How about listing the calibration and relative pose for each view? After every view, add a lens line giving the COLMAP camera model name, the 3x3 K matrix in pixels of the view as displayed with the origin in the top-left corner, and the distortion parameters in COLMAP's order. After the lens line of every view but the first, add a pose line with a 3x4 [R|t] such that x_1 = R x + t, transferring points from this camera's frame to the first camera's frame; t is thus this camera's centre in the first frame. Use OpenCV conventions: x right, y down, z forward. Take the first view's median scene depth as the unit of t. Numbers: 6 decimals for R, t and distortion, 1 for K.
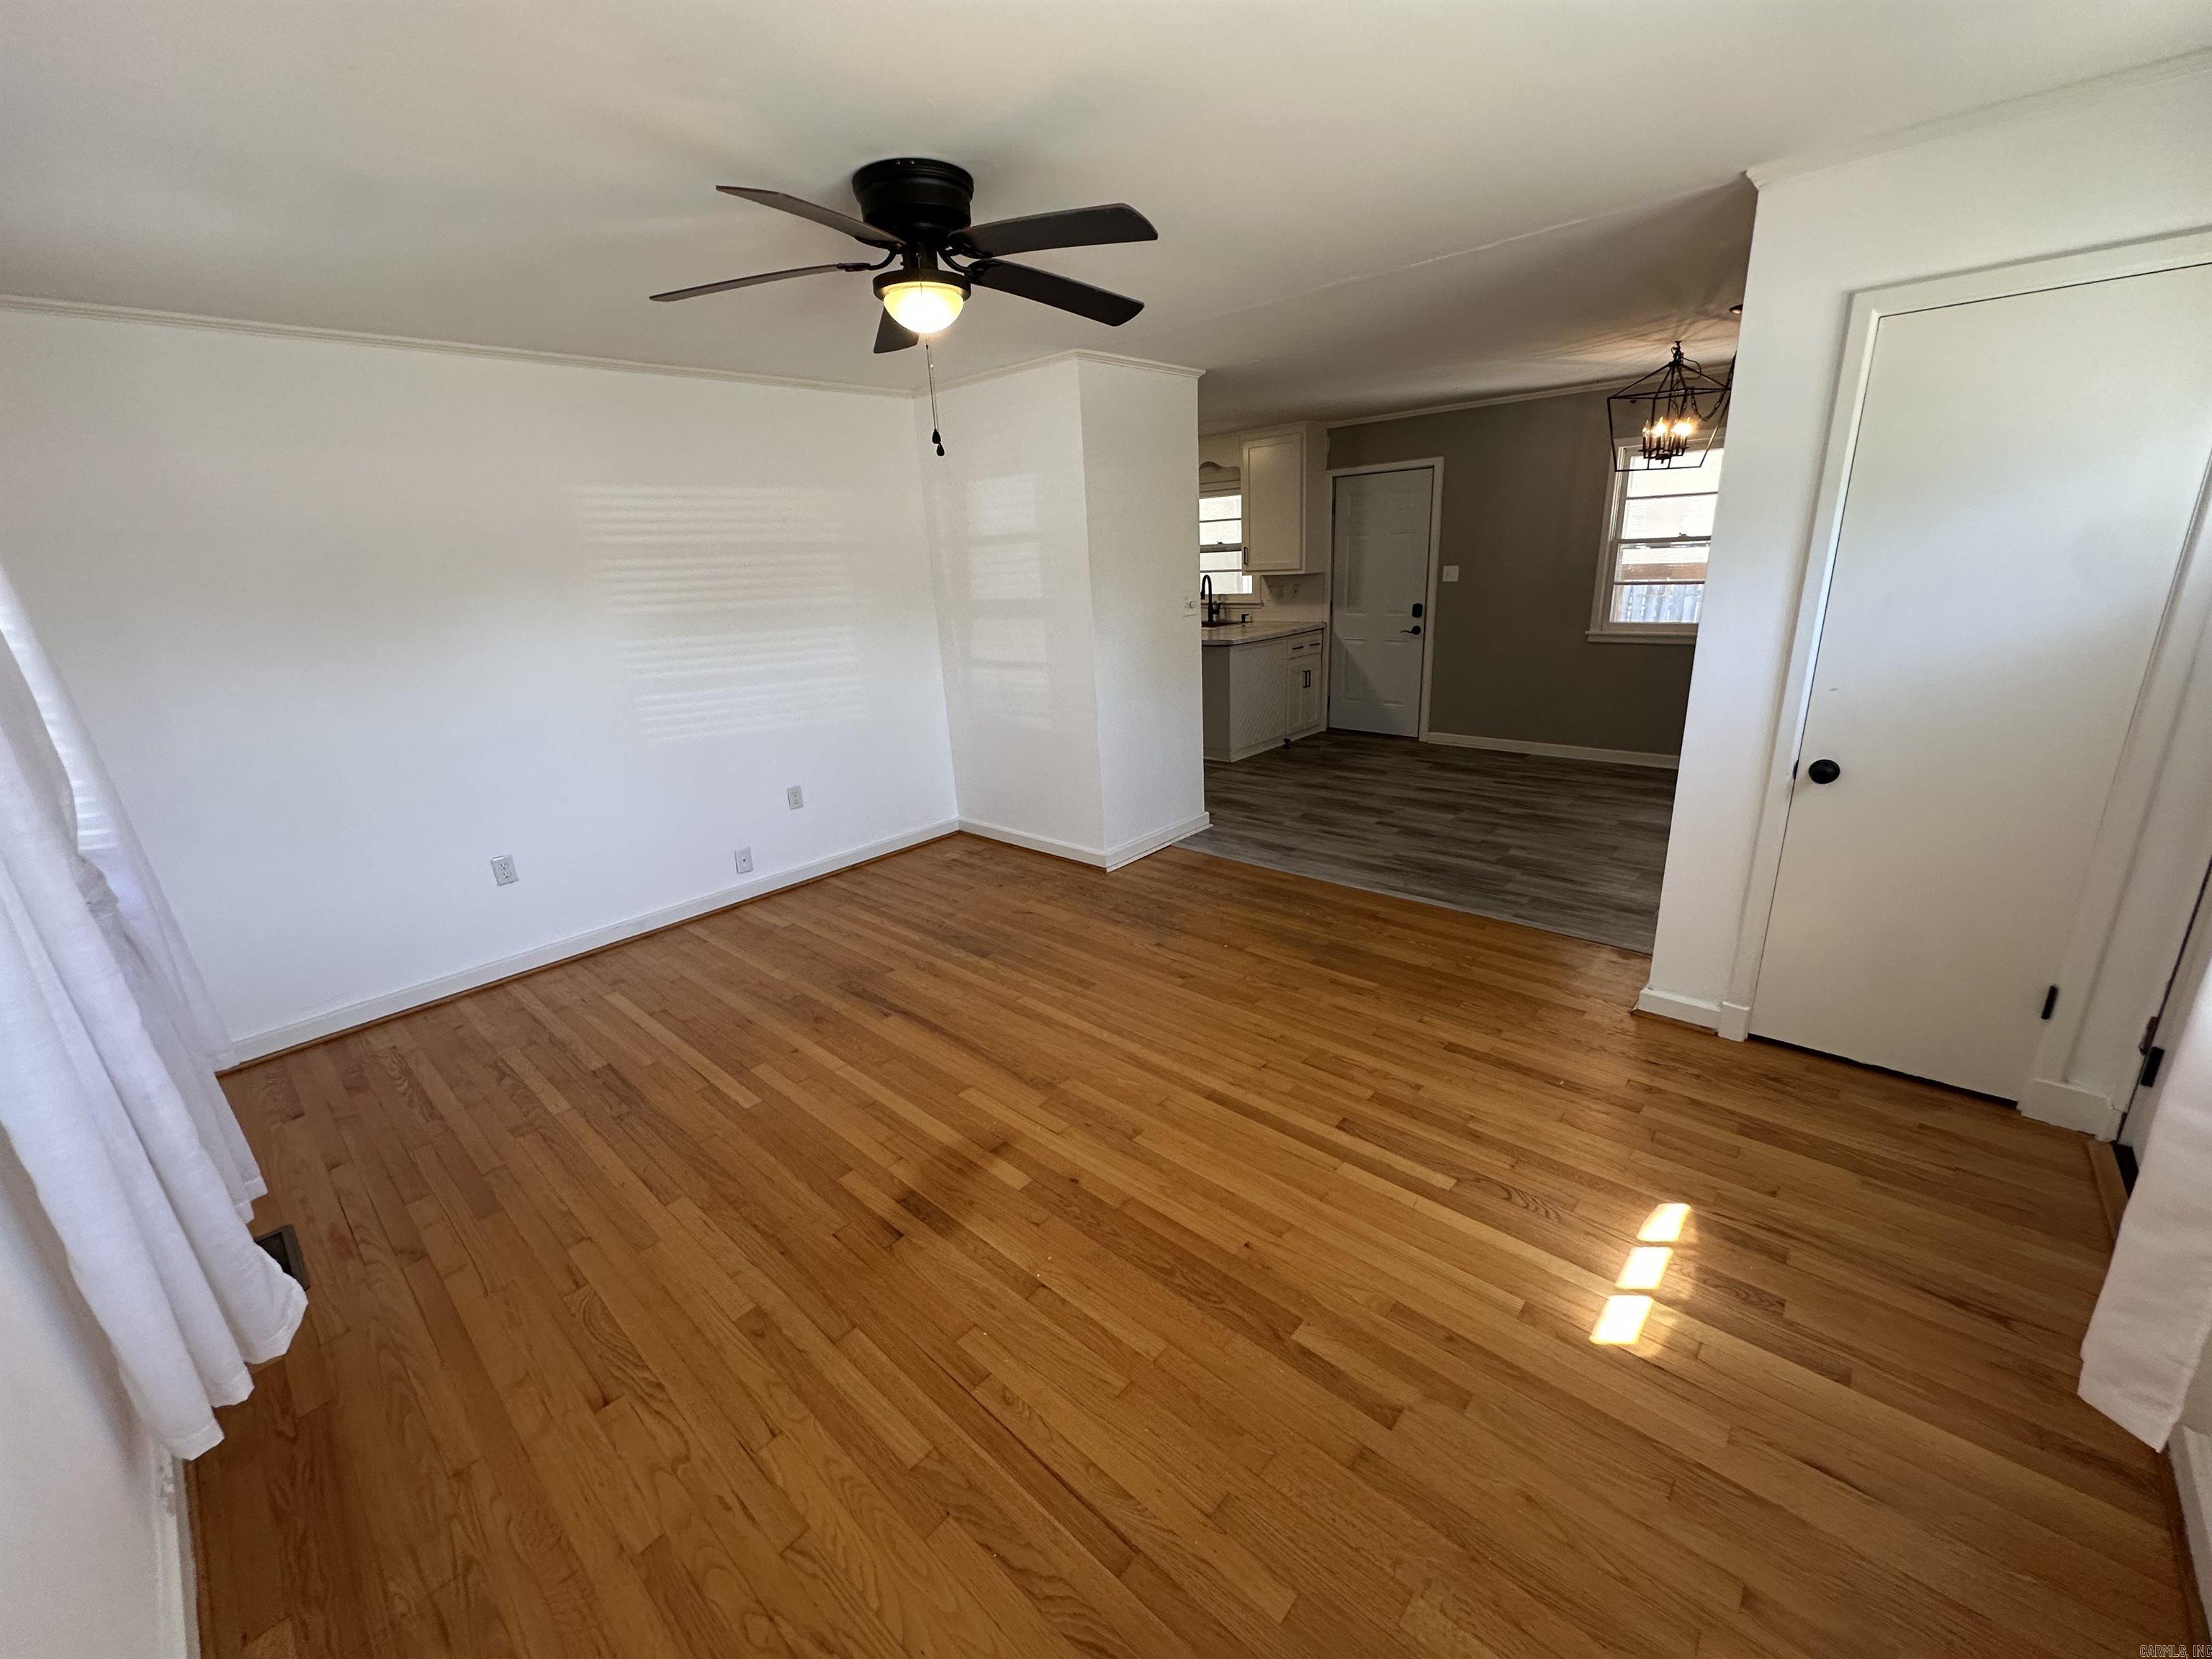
lens RADIAL K [[884.6, 0, 1106.0], [0, 884.6, 829.5], [0, 0, 1]] dist [-0.001116, 0.000151]
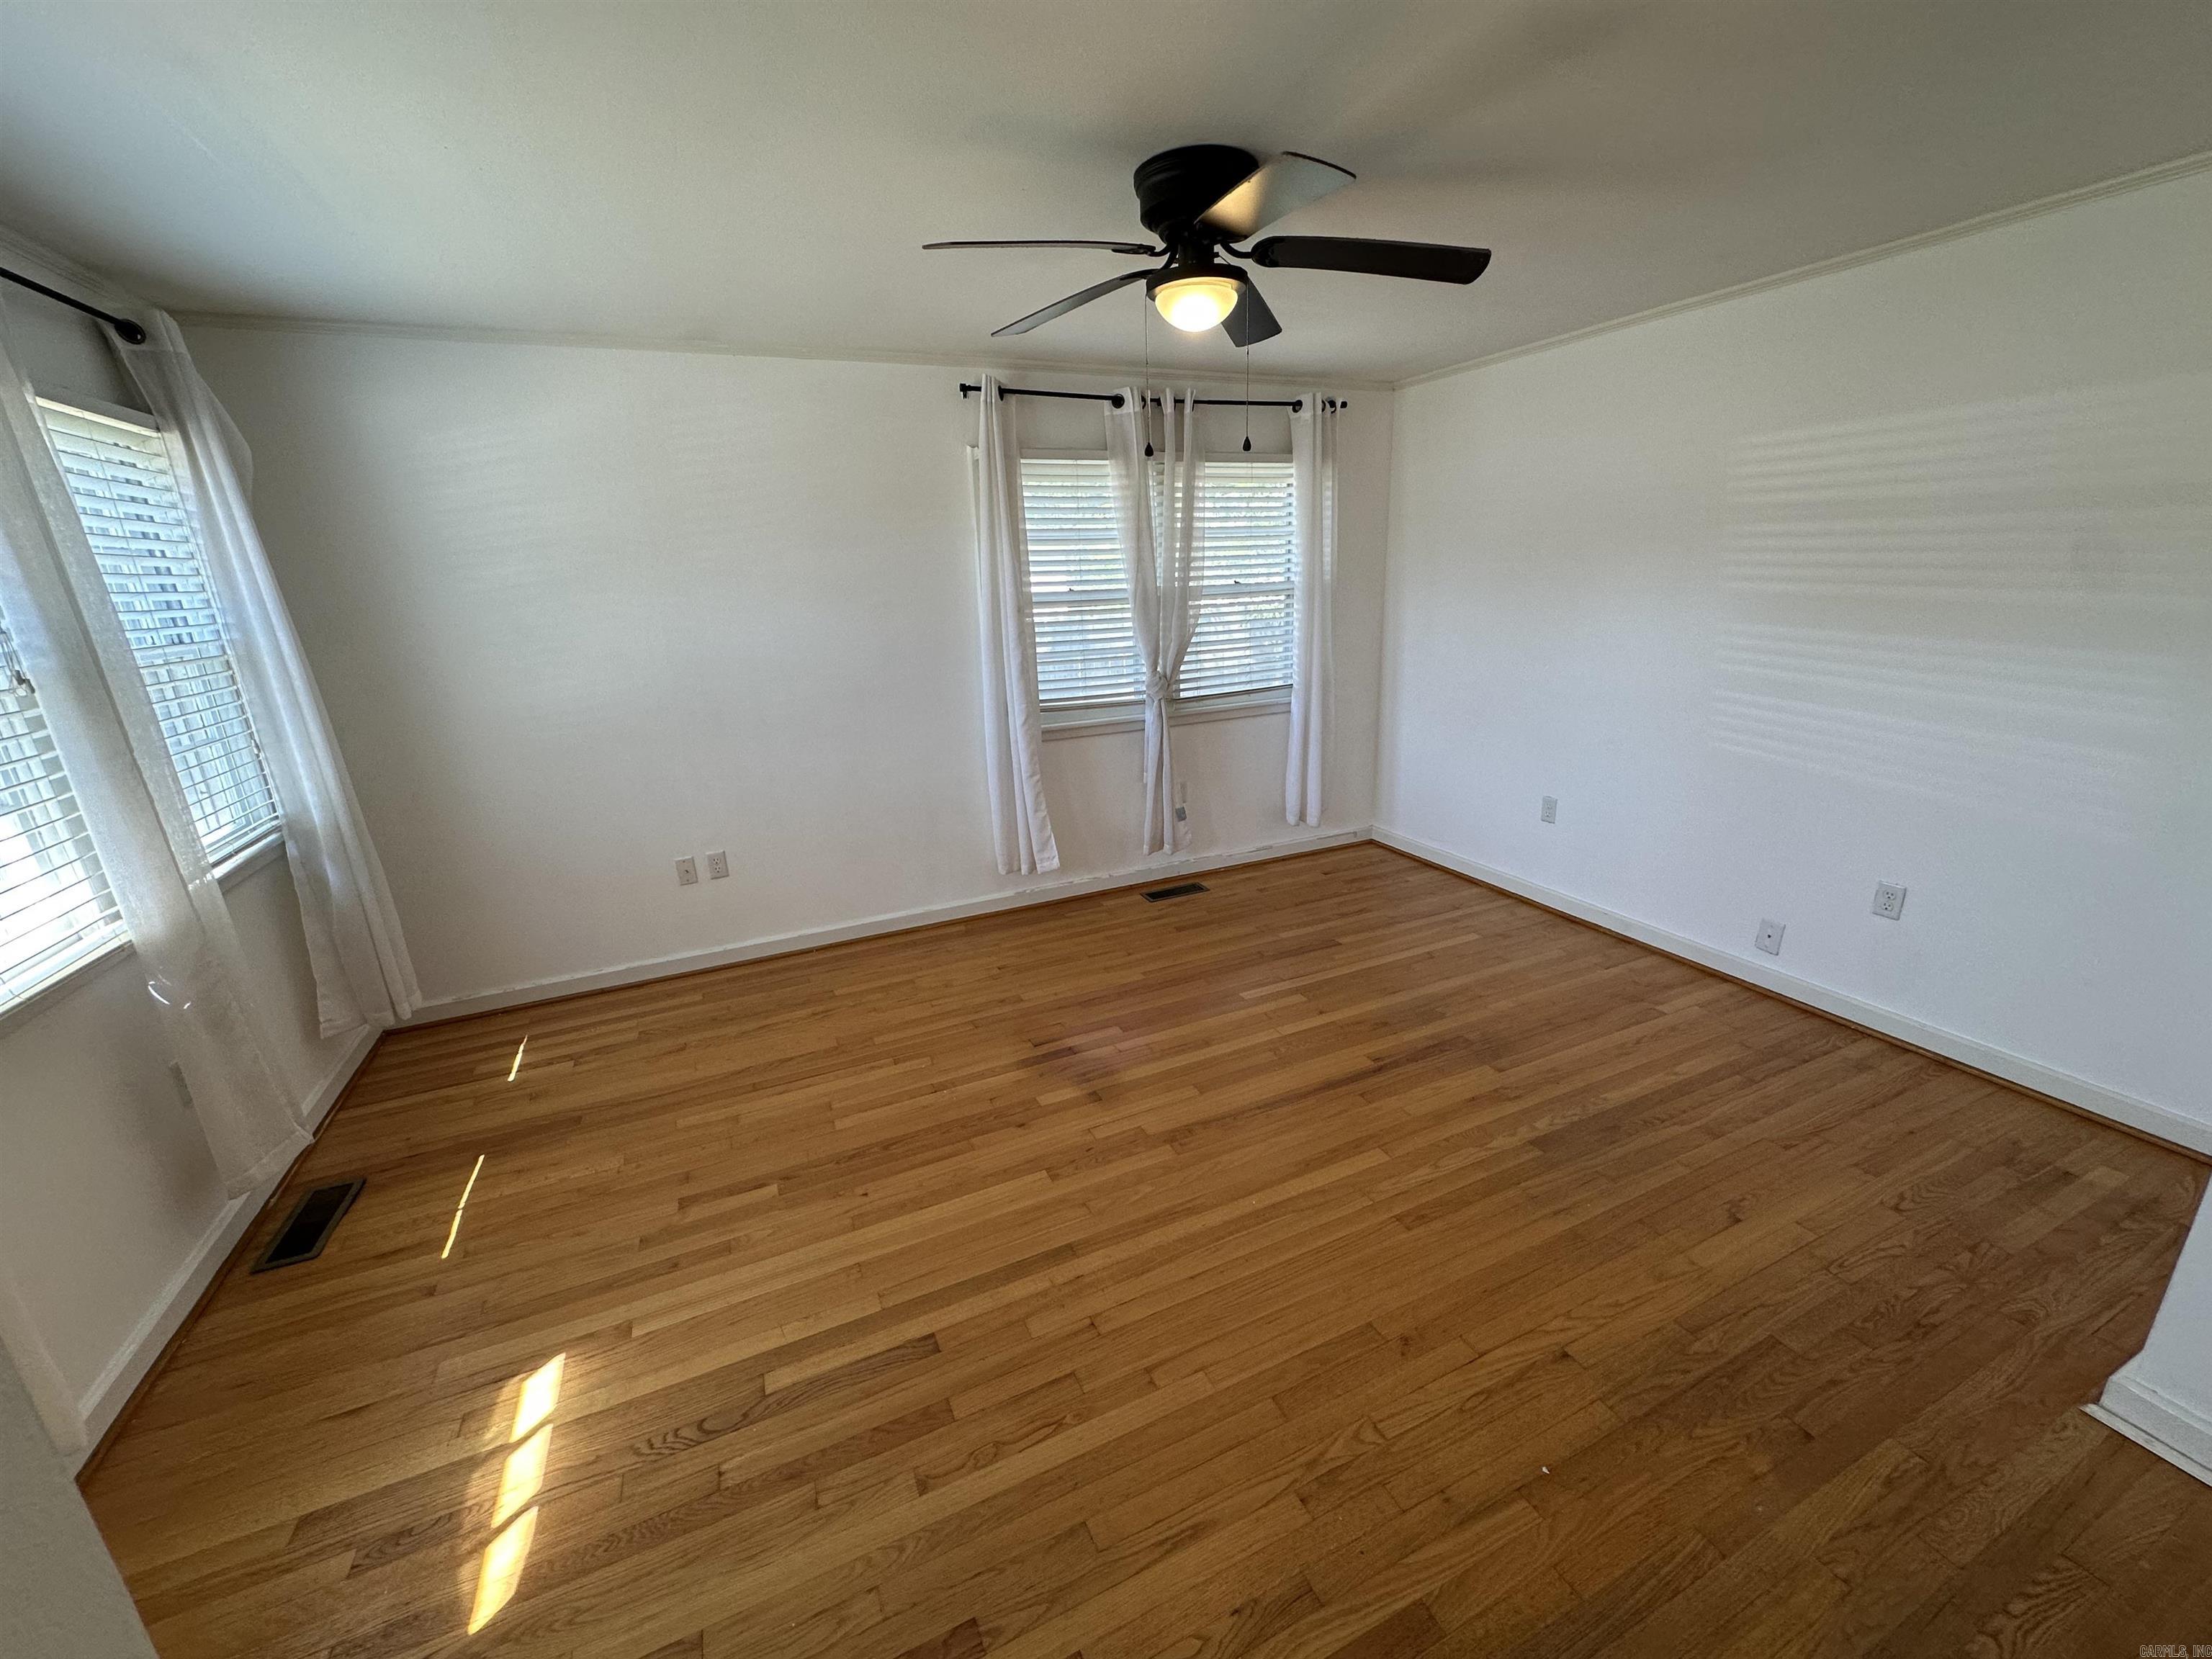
lens RADIAL K [[884.6, 0, 1106.0], [0, 884.6, 829.5], [0, 0, 1]] dist [-0.001116, 0.000151]
pose [[-0.392360, 0.326144, -0.860049, 0.516551], [-0.221510, 0.874005, 0.432491, -0.299436], [0.892741, 0.360201, -0.270681, 0.847320]]
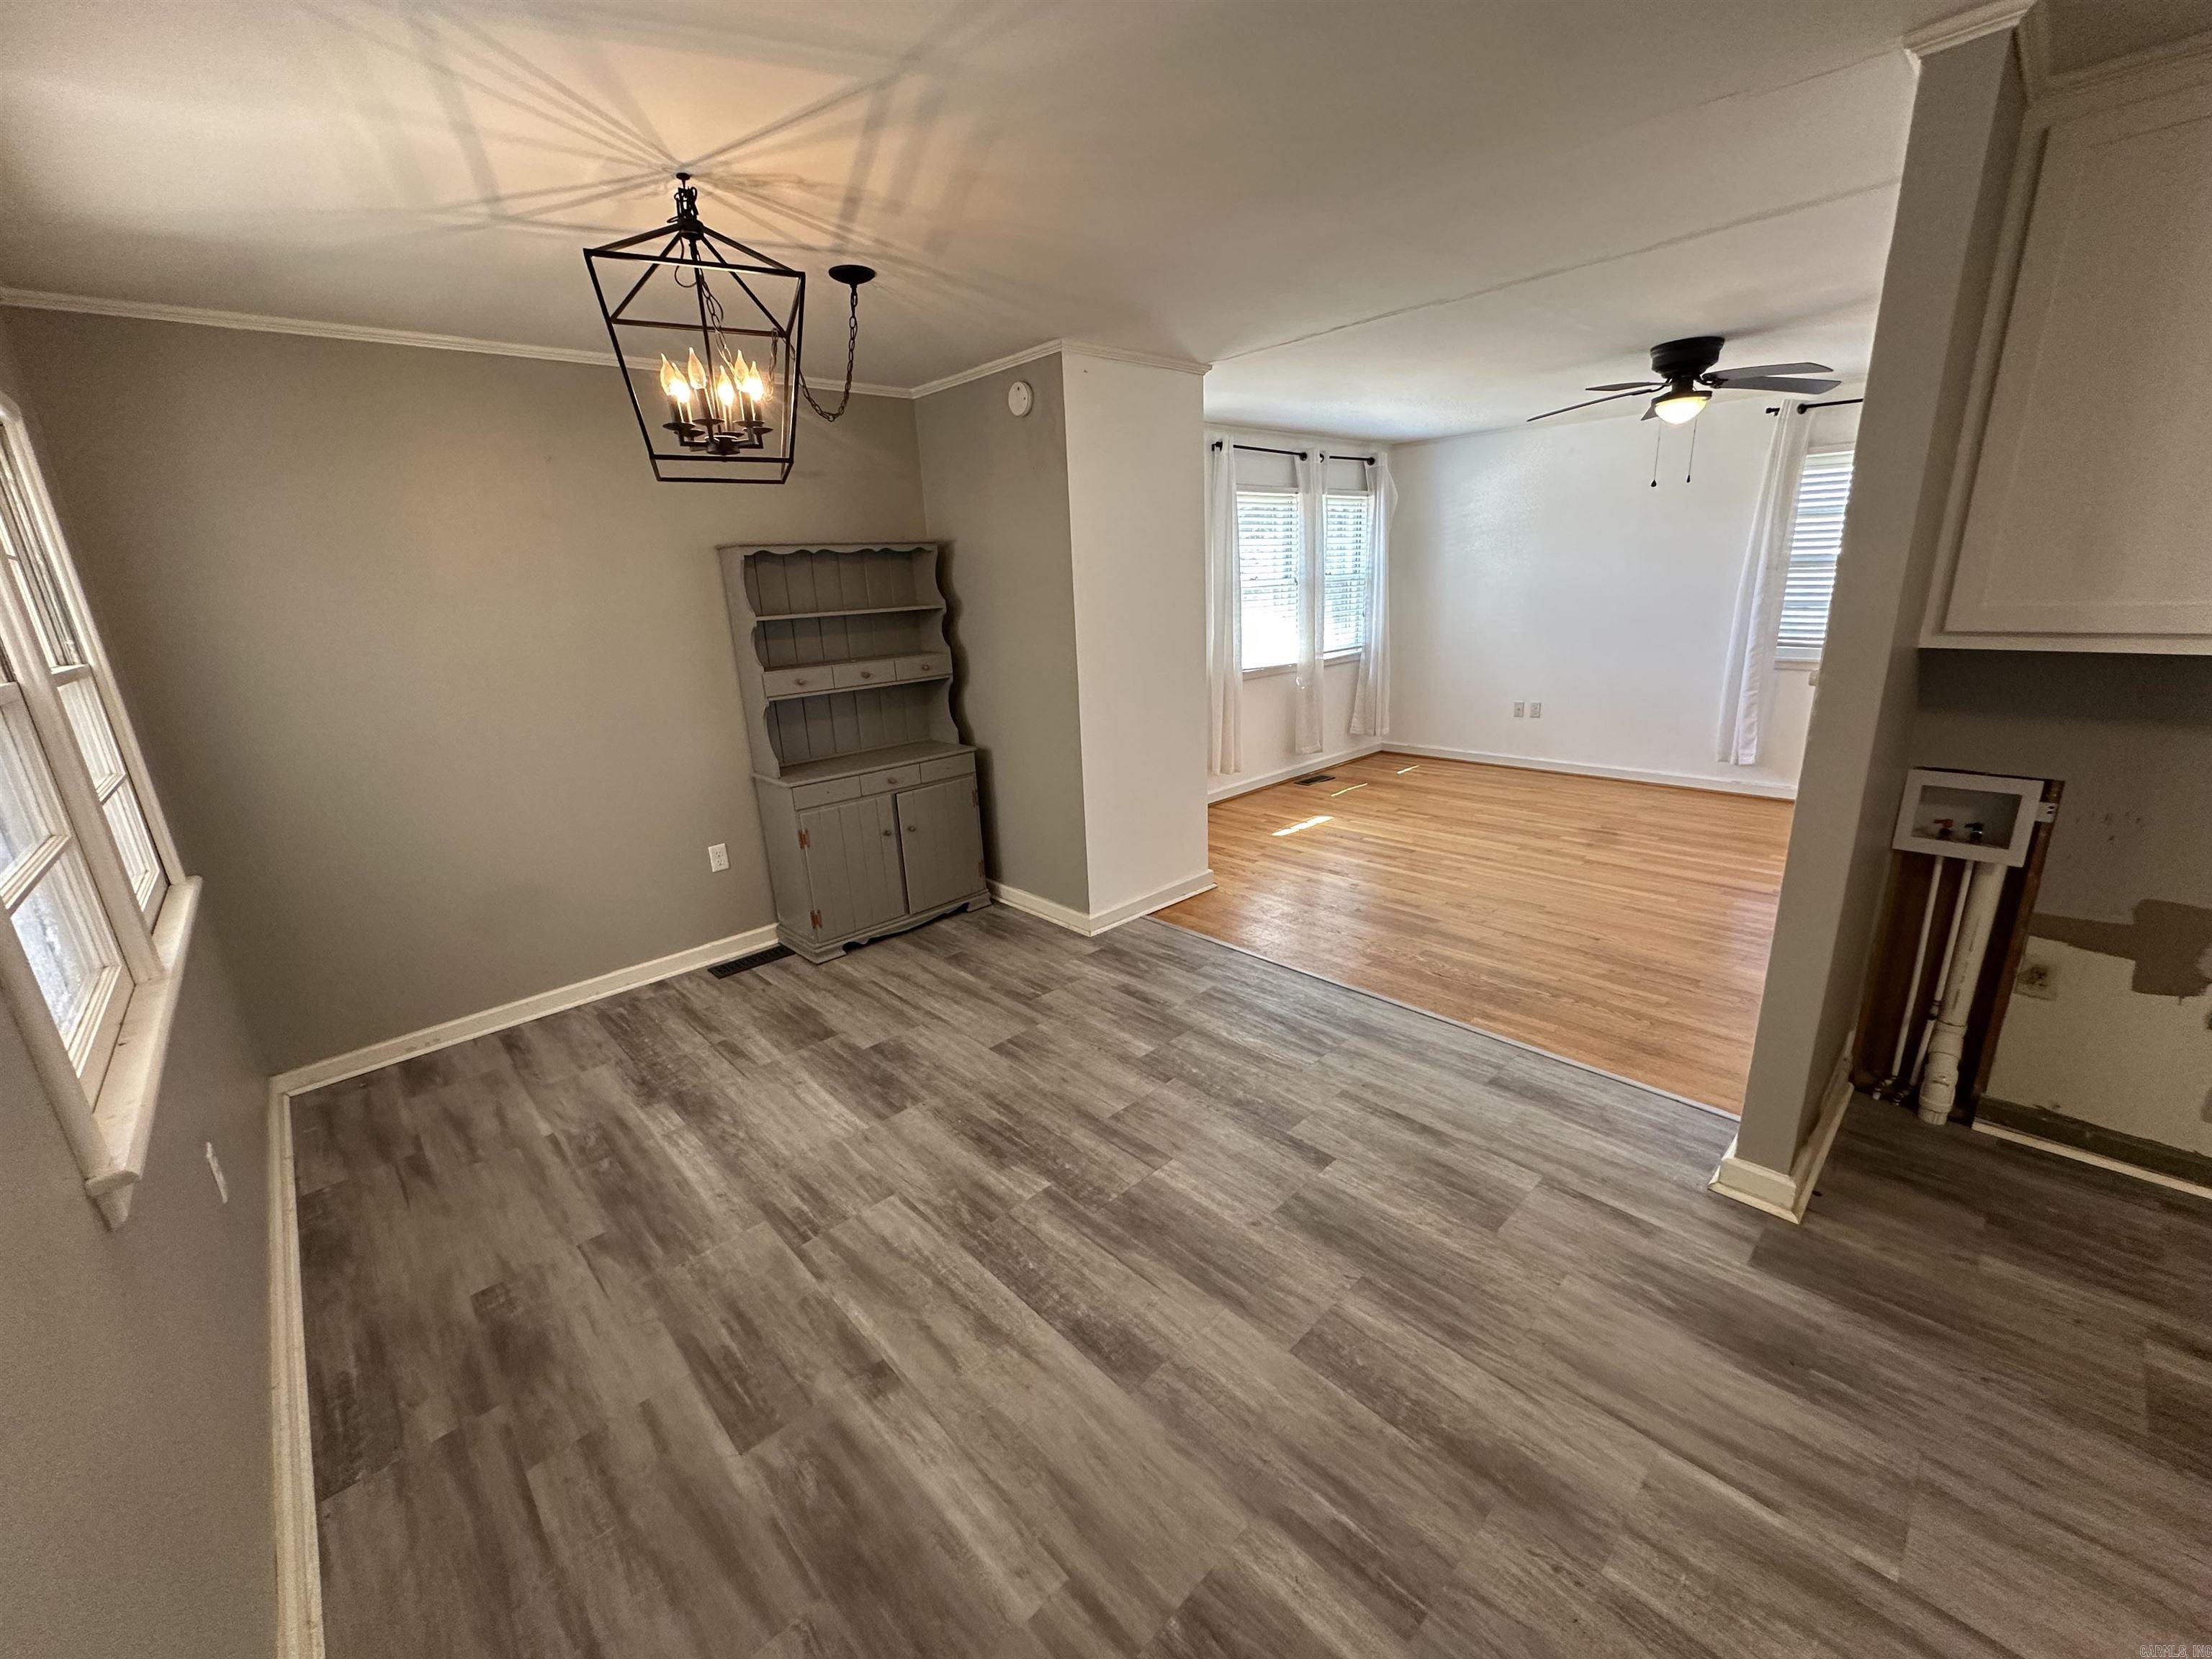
lens RADIAL K [[880.0, 0, 1106.0], [0, 880.0, 829.5], [0, 0, 1]] dist [-0.001224, 0.000129]
pose [[-0.991717, 0.072086, 0.106302, 0.528371], [0.118942, 0.827781, 0.548299, -0.623918], [-0.048470, 0.556401, -0.829499, 1.895724]]
